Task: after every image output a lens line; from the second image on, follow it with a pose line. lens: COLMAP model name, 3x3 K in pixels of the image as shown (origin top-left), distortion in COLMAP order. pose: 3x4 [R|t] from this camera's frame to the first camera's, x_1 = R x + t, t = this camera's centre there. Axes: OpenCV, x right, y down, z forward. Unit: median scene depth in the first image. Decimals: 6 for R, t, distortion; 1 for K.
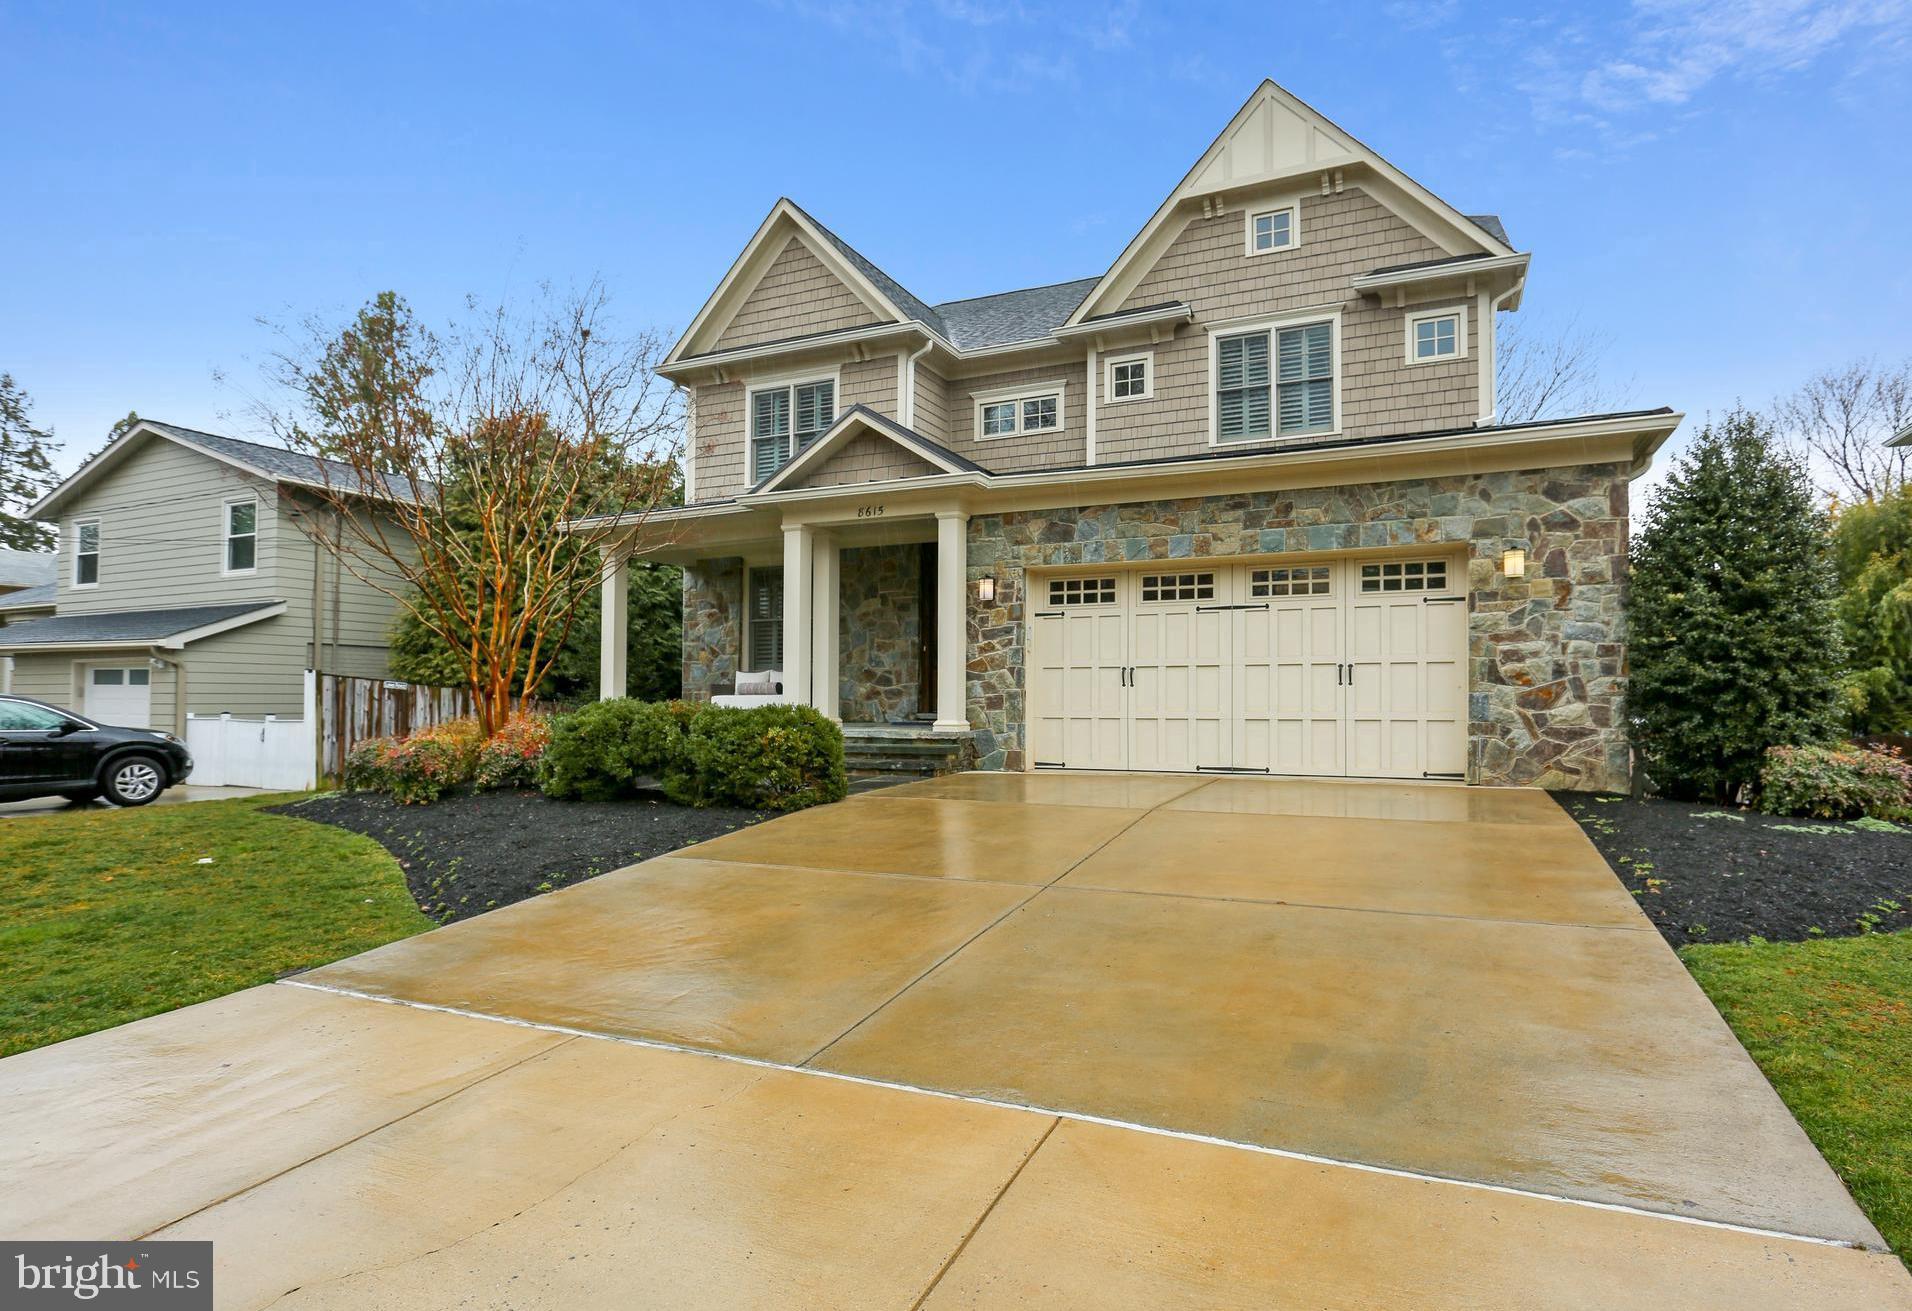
lens RADIAL K [[947.3, 0, 1005.9], [0, 947.3, 670.5], [0, 0, 1]] dist [-0.000966, 0.001422]
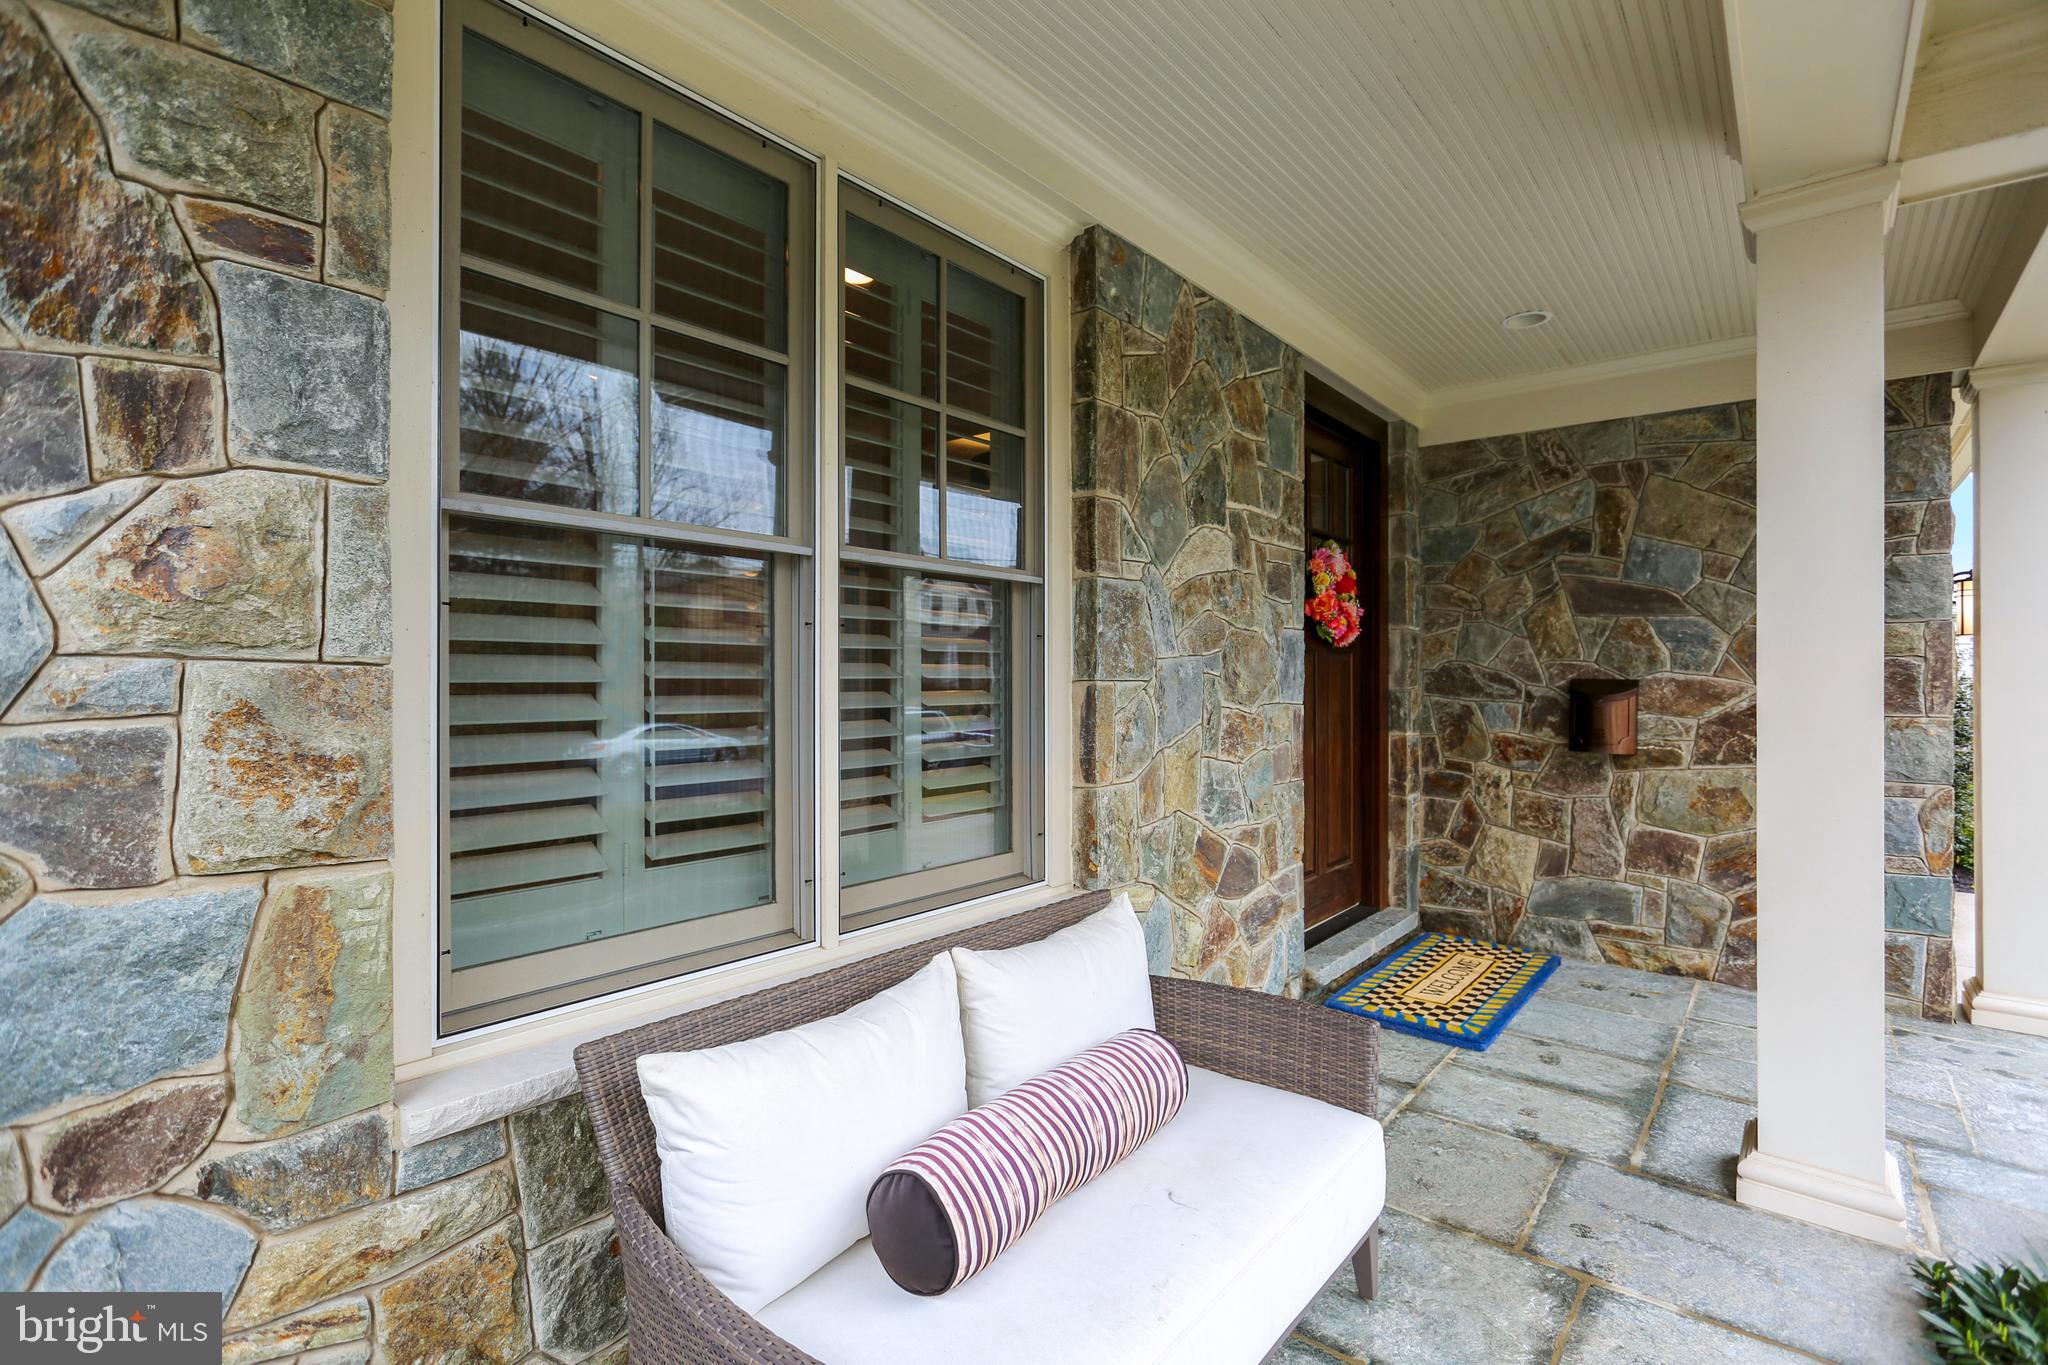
lens RADIAL K [[951.5, 0, 1016.2], [0, 951.5, 685.7], [0, 0, 1]] dist [-0.001640, 0.000611]
pose [[0.284524, -0.002777, 0.958665, -0.432061], [-0.024057, 0.999660, 0.010036, -0.043471], [-0.958367, -0.025918, 0.284360, 1.125237]]
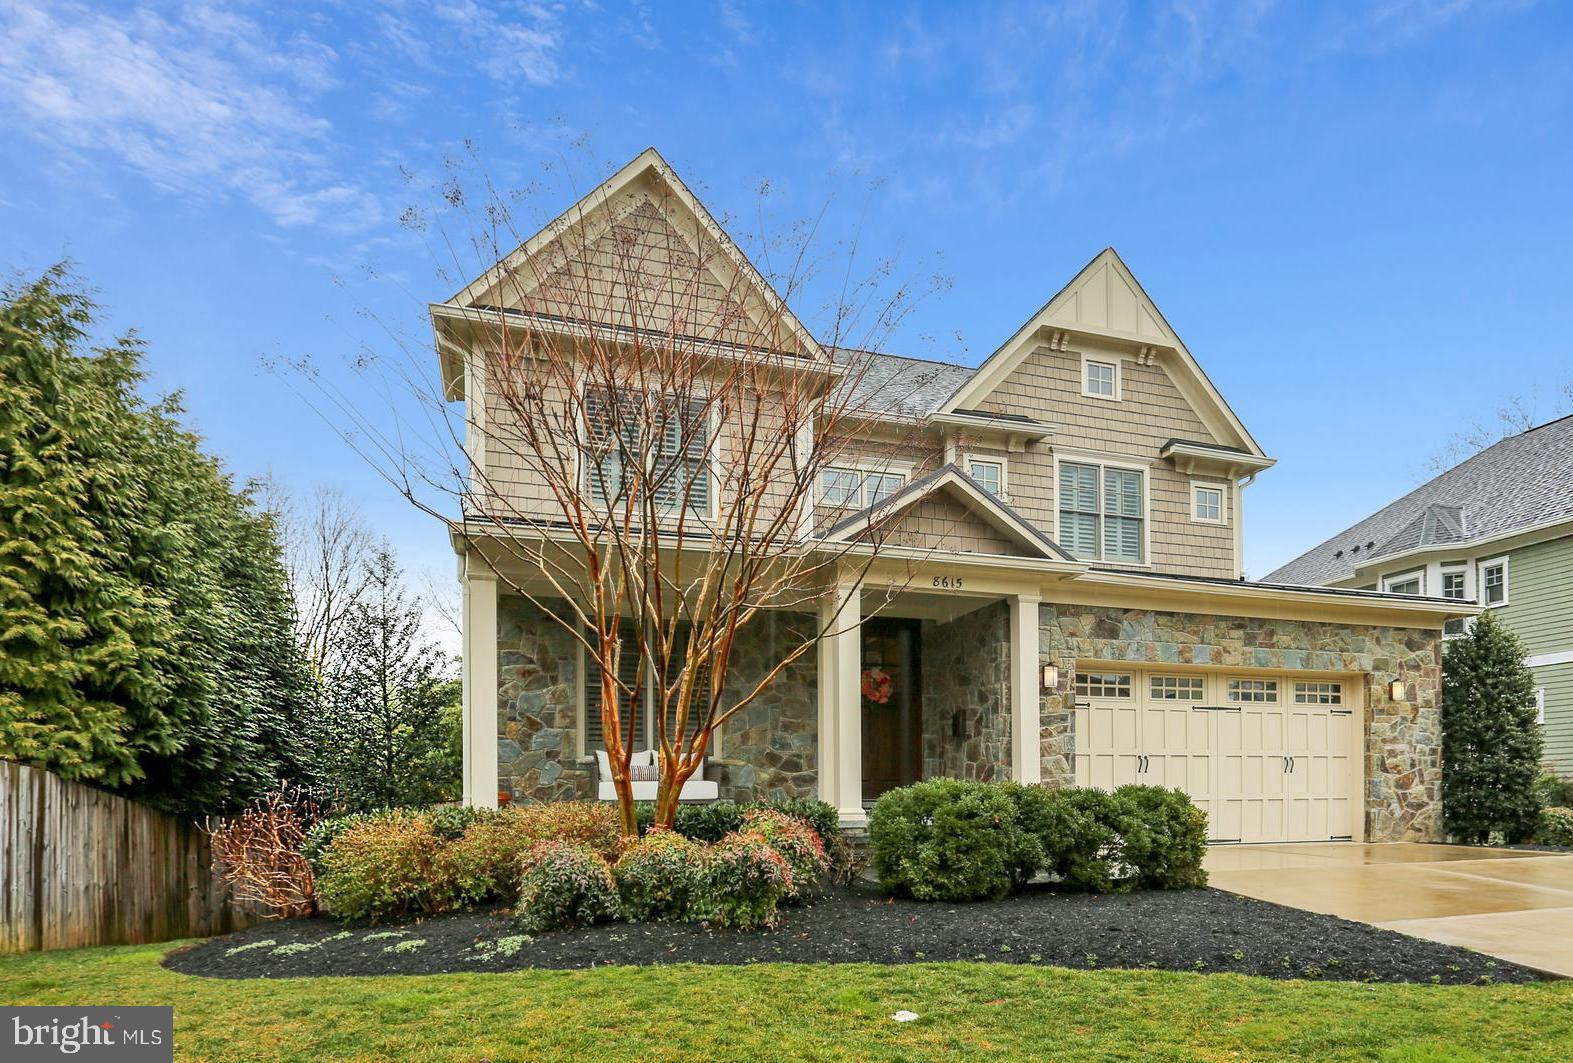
lens RADIAL K [[1015.2, 0, 901.0], [0, 1015.2, 793.7], [0, 0, 1]] dist [-0.000599, 0.003634]
pose [[0.722073, -0.004738, 0.691801, -0.806389], [-0.014551, 0.999651, 0.022034, 0.017063], [-0.691664, -0.025976, 0.721752, 0.283460]]
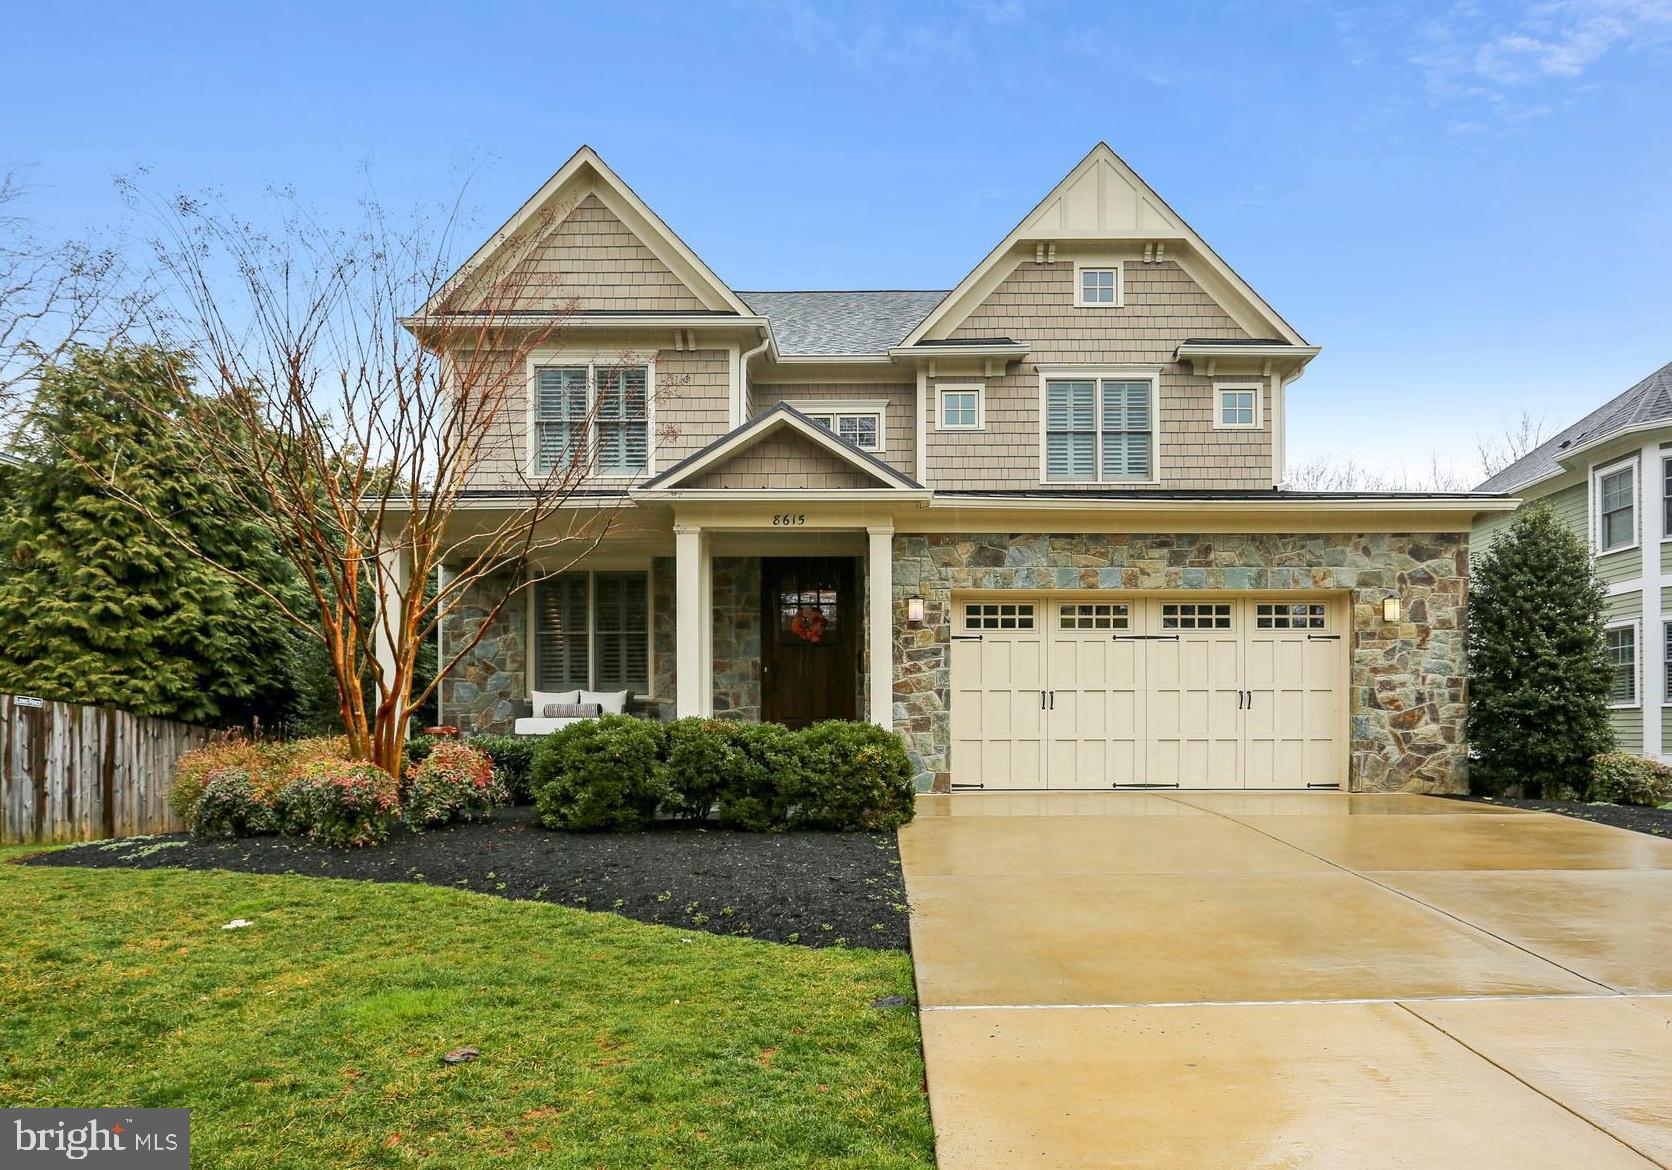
lens RADIAL K [[998.2, 0, 874.1], [0, 998.2, 726.5], [0, 0, 1]] dist [0.003022, -0.000864]
pose [[0.923373, 0.003643, 0.383888, -0.412257], [-0.011668, 0.999759, 0.018577, 0.015329], [-0.383728, -0.021632, 0.923193, 0.049082]]
